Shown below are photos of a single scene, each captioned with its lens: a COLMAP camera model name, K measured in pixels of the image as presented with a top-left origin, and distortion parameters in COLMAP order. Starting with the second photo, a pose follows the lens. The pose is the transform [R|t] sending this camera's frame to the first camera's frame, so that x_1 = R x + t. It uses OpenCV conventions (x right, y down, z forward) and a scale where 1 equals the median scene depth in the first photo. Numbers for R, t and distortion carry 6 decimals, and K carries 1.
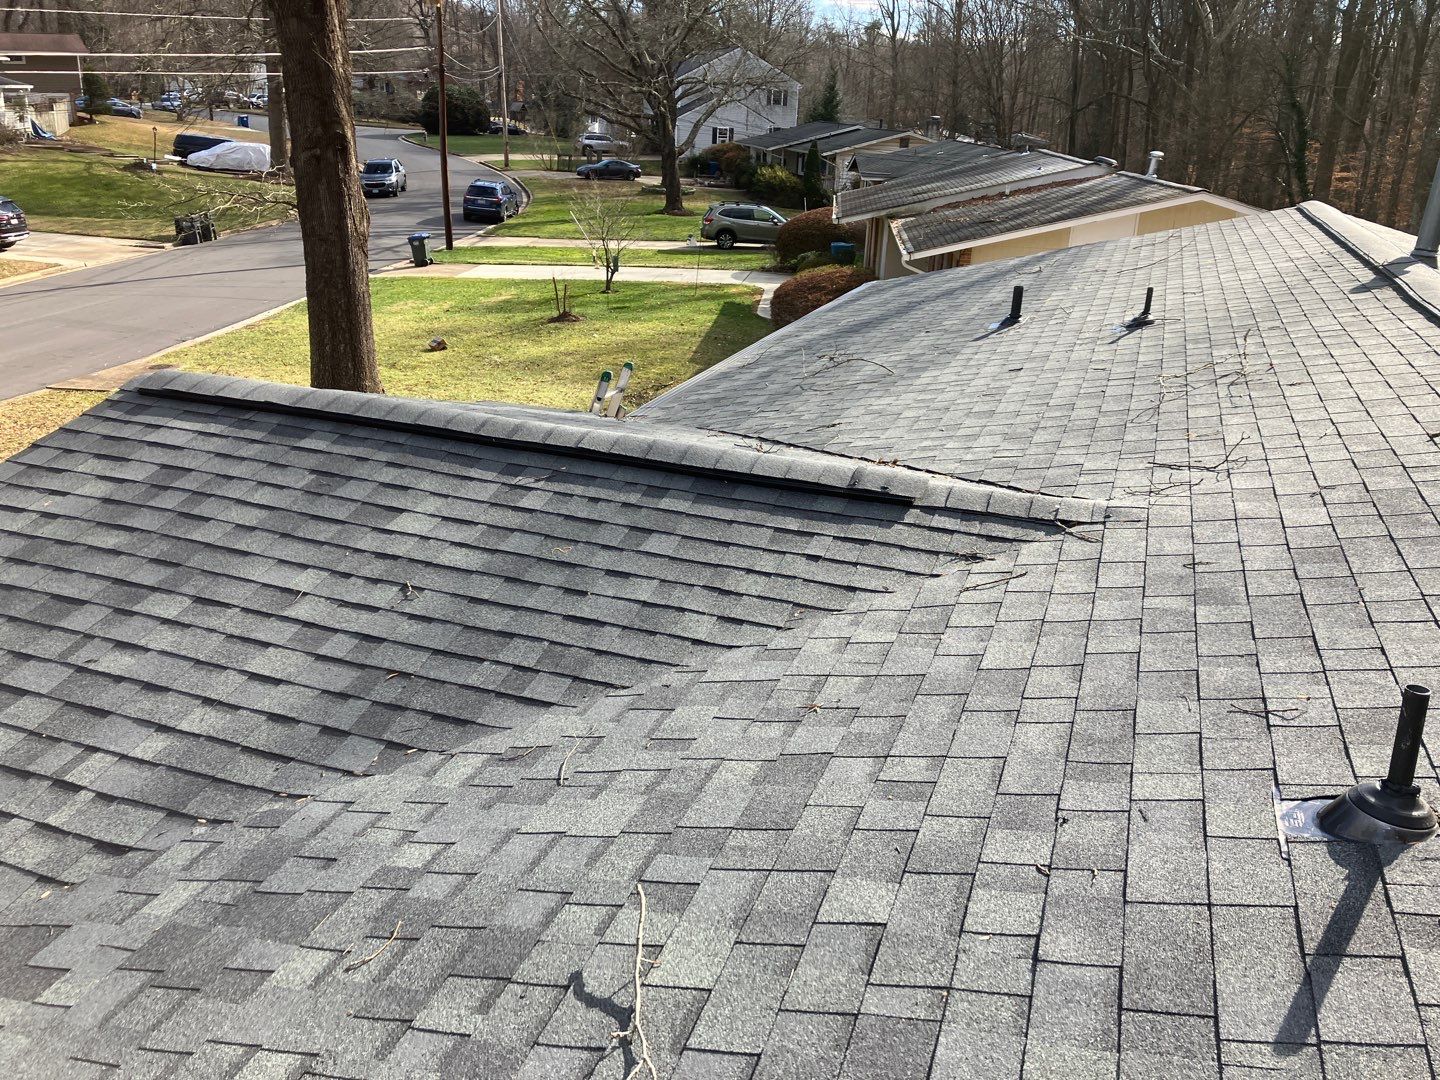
lens RADIAL K [[1150.8, 0, 719.2], [0, 1150.8, 468.2], [0, 0, 1]] dist [0.058943, -0.045028]
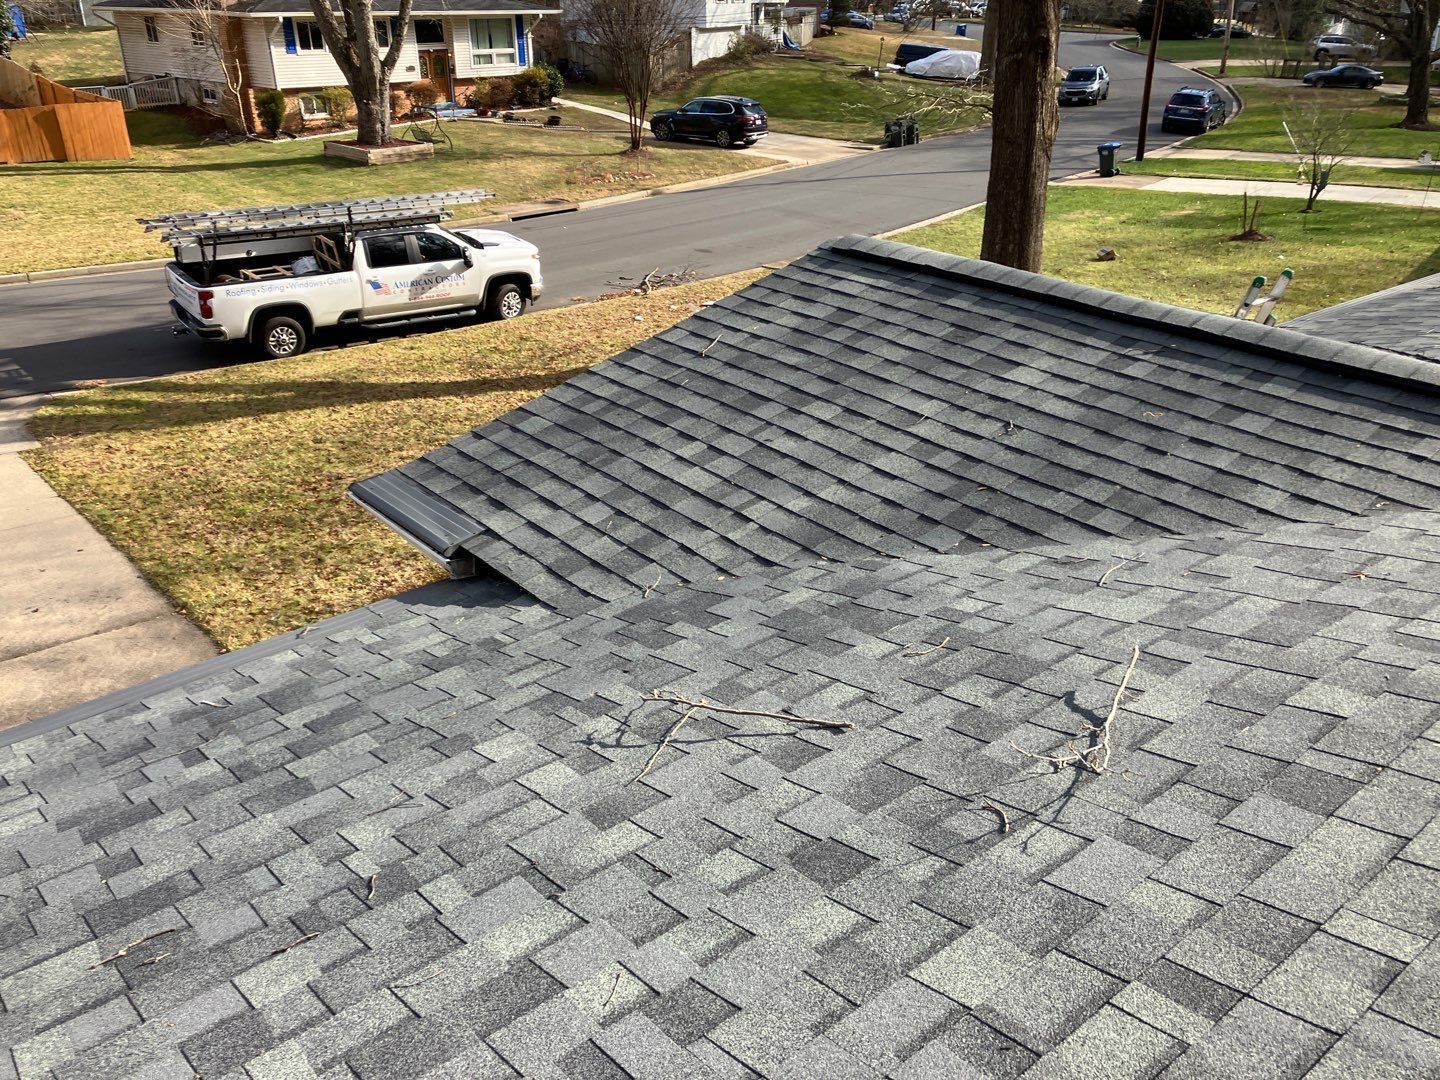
lens RADIAL K [[1190.9, 0, 700.9], [0, 1190.9, 474.2], [0, 0, 1]] dist [-0.000901, 0.005140]
pose [[0.837255, 0.176449, -0.517561, 0.093970], [-0.141683, 0.984185, 0.106333, 0.065476], [0.528138, -0.015698, 0.849014, -0.171308]]
